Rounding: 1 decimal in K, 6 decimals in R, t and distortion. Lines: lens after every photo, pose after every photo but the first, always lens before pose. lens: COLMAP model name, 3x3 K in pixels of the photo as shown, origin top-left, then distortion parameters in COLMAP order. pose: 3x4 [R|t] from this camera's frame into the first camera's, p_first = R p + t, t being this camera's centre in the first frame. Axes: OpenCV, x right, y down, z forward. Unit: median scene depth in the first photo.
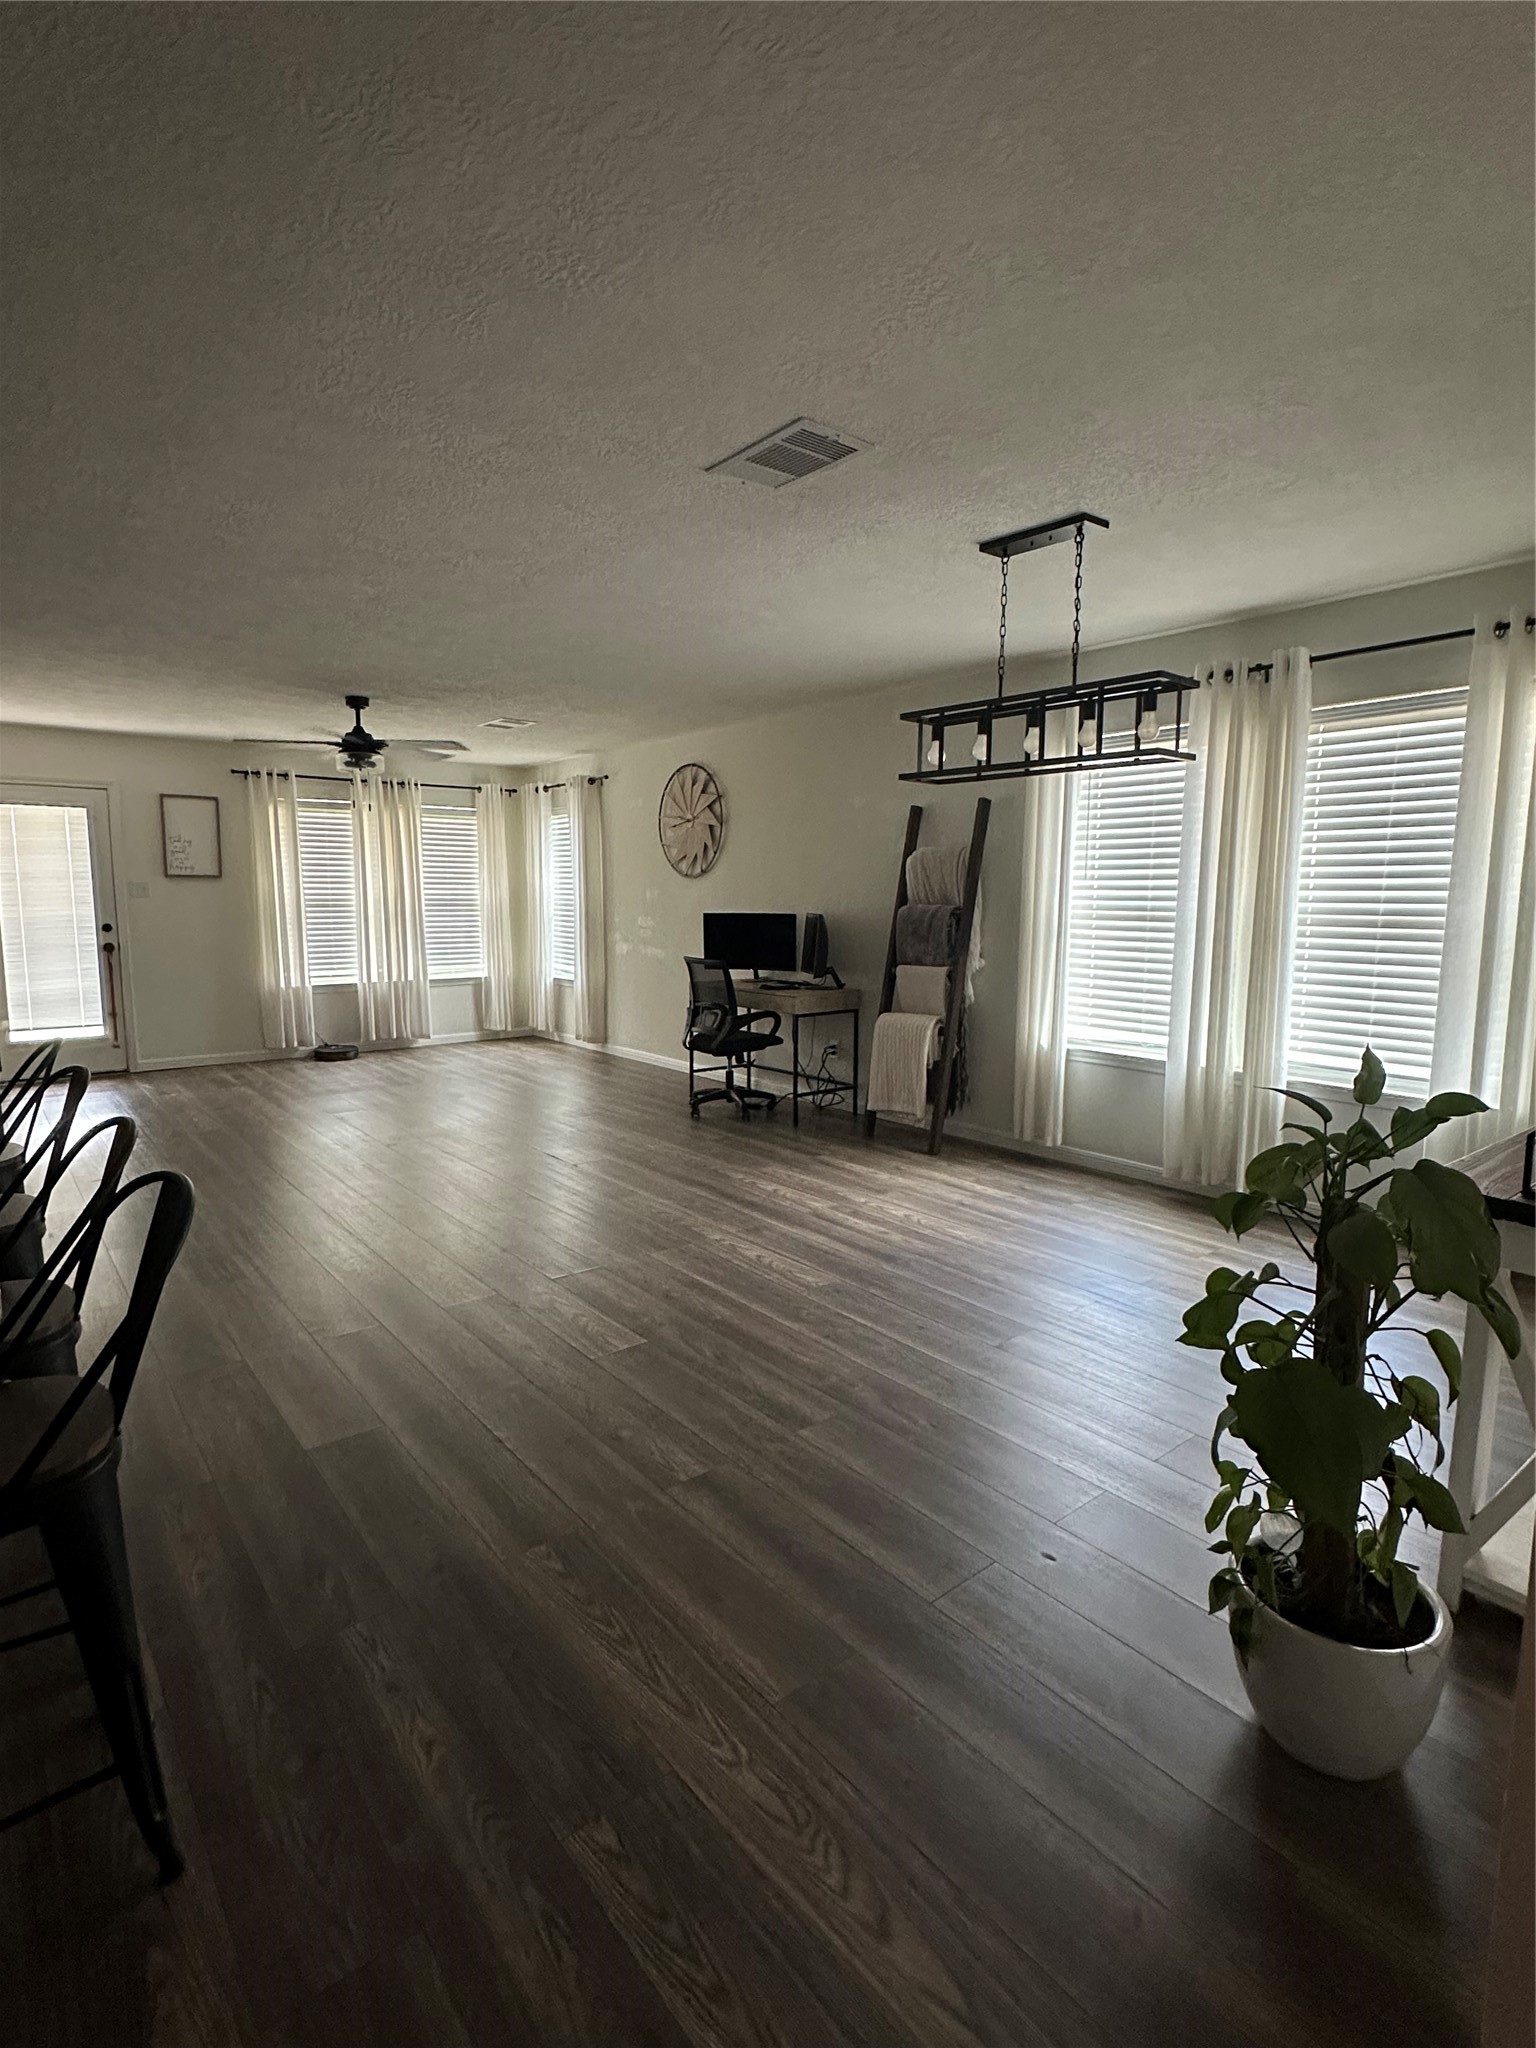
lens RADIAL K [[1020.6, 0, 767.5], [0, 1020.6, 1030.2], [0, 0, 1]] dist [0.000530, 0.000273]
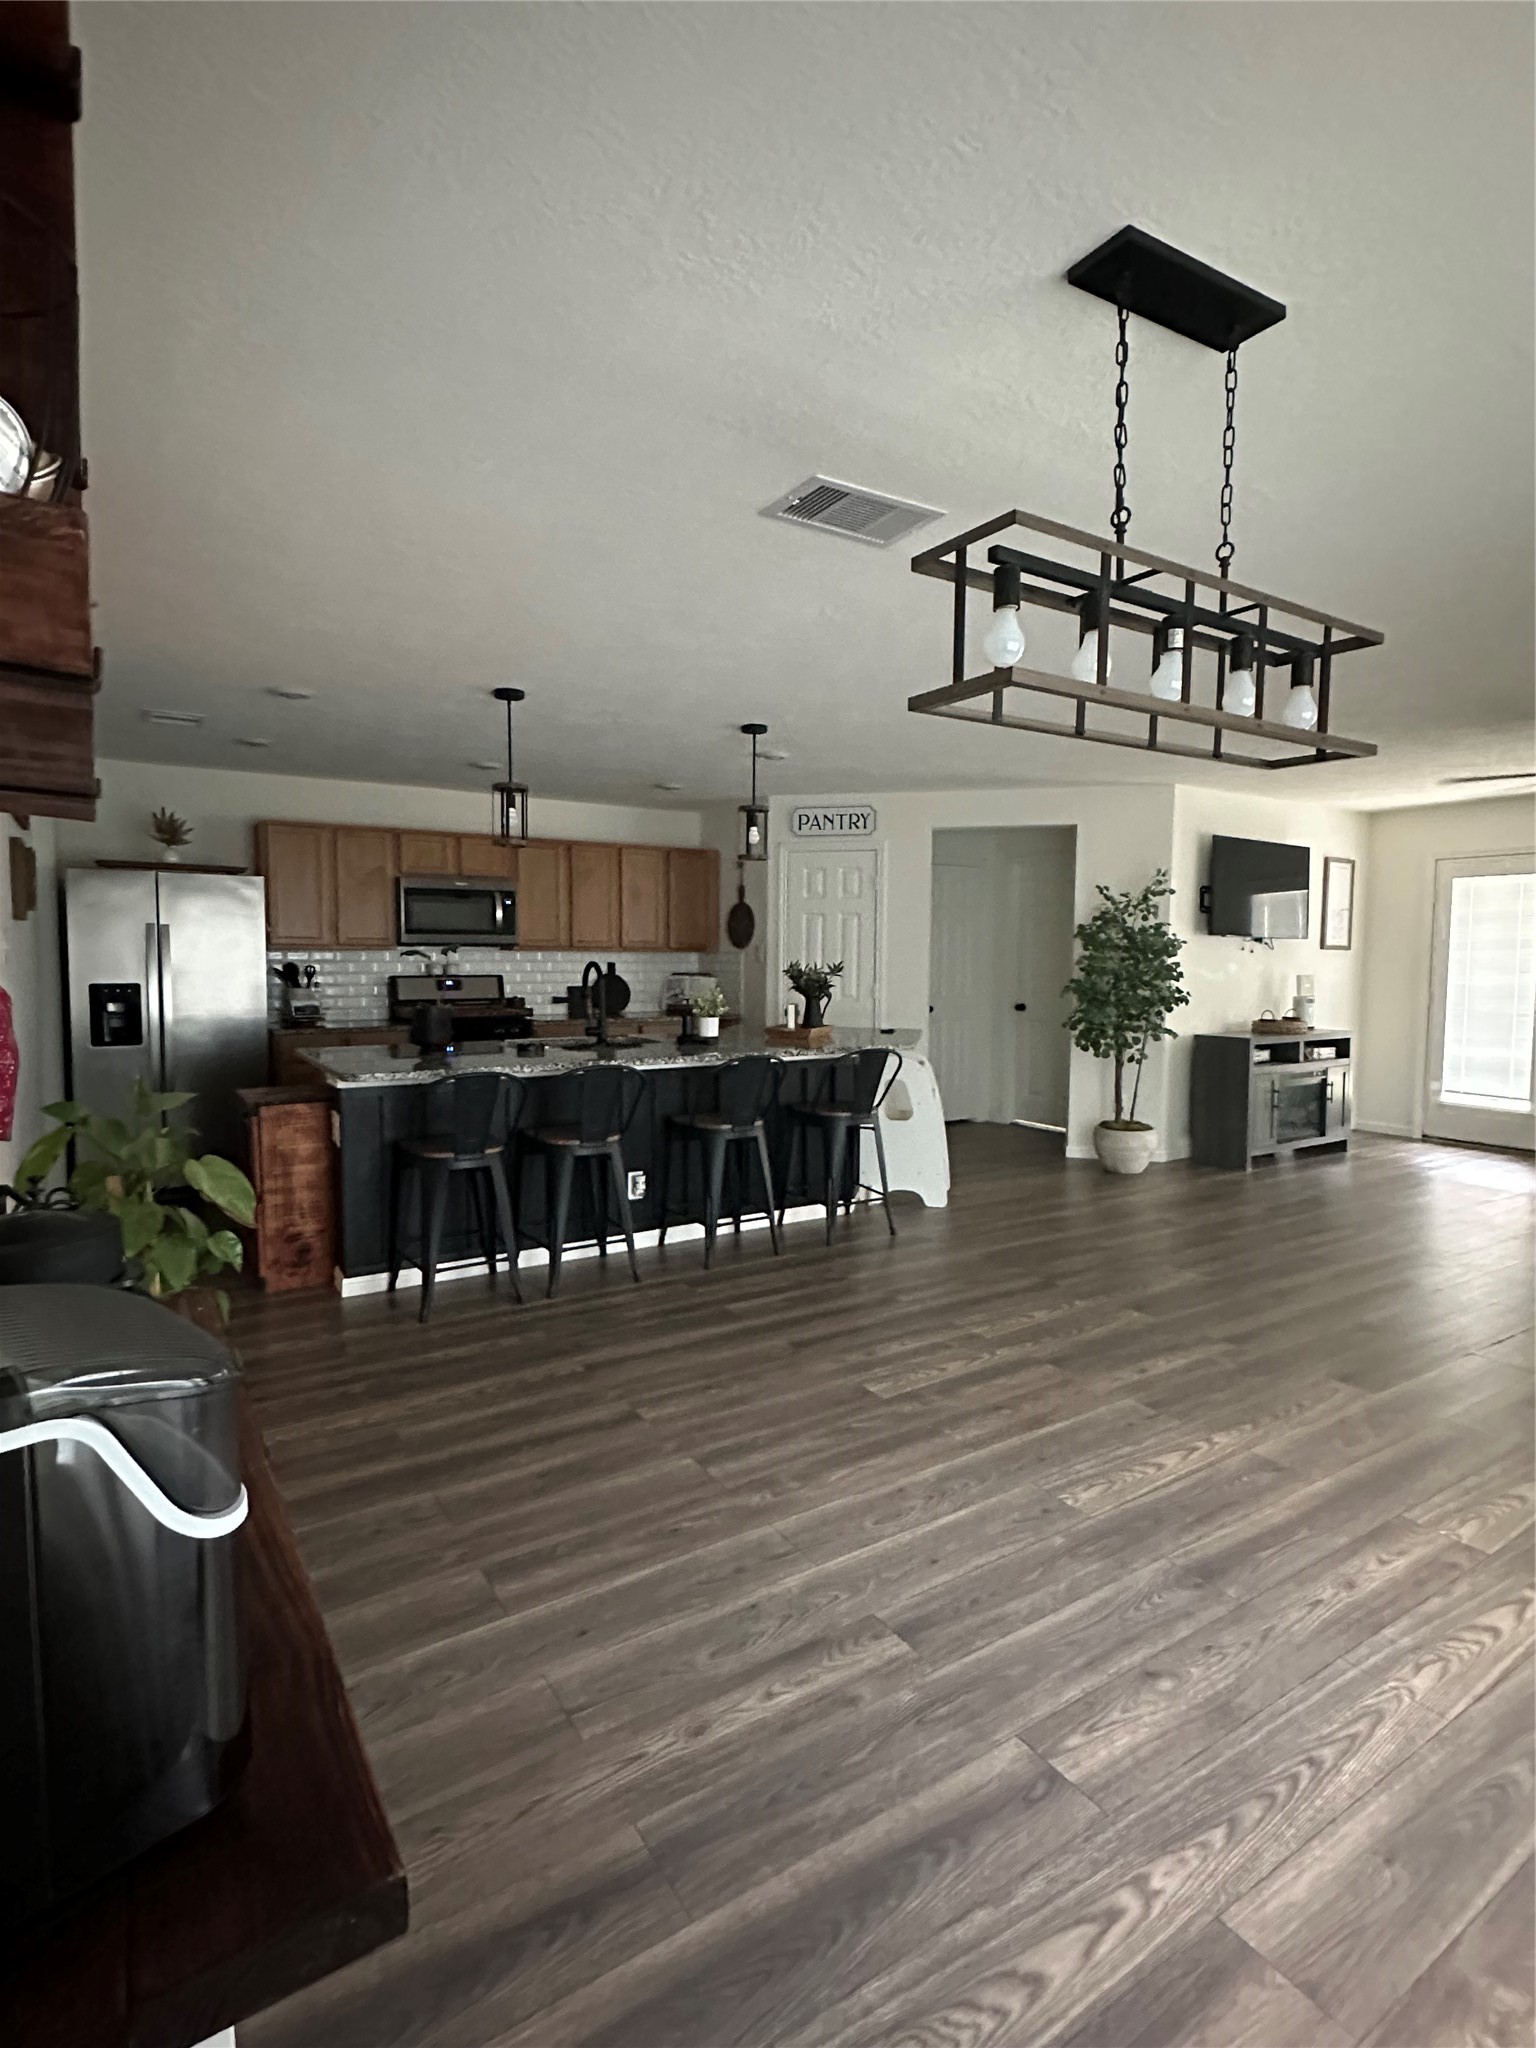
lens RADIAL K [[1020.6, 0, 759.5], [0, 1020.6, 1022.1], [0, 0, 1]] dist [0.000530, 0.000273]
pose [[-0.112303, 0.061148, -0.991791, 0.803833], [-0.136791, 0.987651, 0.076382, -0.113230], [0.984214, 0.144245, -0.102551, 0.850512]]
